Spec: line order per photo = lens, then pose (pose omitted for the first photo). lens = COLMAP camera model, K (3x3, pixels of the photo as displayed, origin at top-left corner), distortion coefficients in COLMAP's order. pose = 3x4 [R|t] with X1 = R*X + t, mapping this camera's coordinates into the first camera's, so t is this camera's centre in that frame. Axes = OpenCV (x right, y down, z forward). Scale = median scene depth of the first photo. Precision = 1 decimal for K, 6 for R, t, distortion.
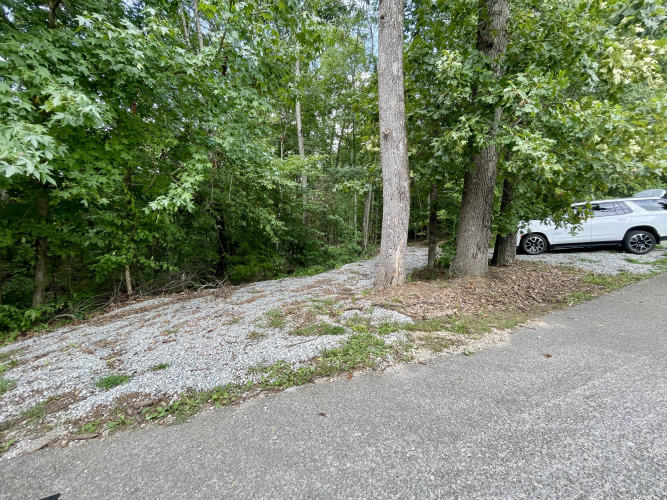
lens RADIAL K [[271.4, 0, 332.1], [0, 271.4, 247.9], [0, 0, 1]] dist [-0.001030, -0.000763]
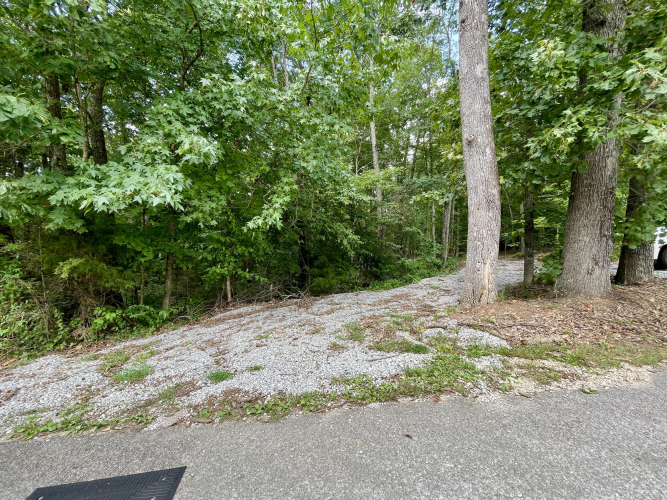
lens RADIAL K [[271.4, 0, 331.5], [0, 271.4, 248.2], [0, 0, 1]] dist [-0.001030, -0.000763]
pose [[0.963217, -0.011508, -0.268477, -0.016019], [-0.001064, 0.998911, -0.046635, -0.003200], [0.268721, 0.045206, 0.962157, -0.012917]]
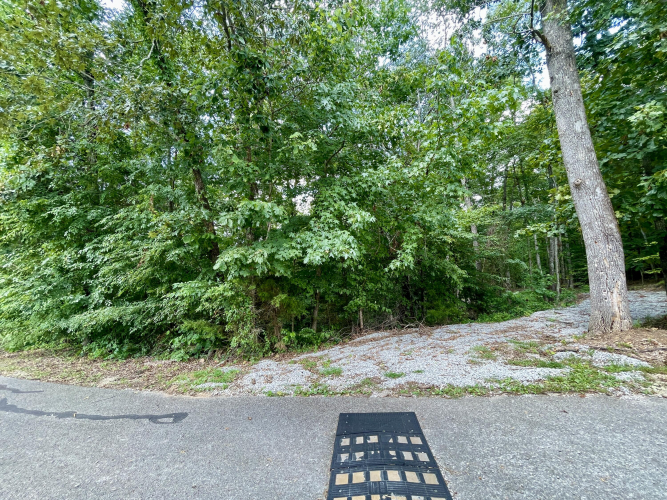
lens RADIAL K [[271.4, 0, 331.5], [0, 271.4, 248.3], [0, 0, 1]] dist [-0.001030, -0.000763]
pose [[0.848374, -0.108298, -0.518202, -0.115375], [0.015771, 0.983588, -0.179738, 0.012059], [0.529163, 0.144312, 0.836158, -0.438792]]
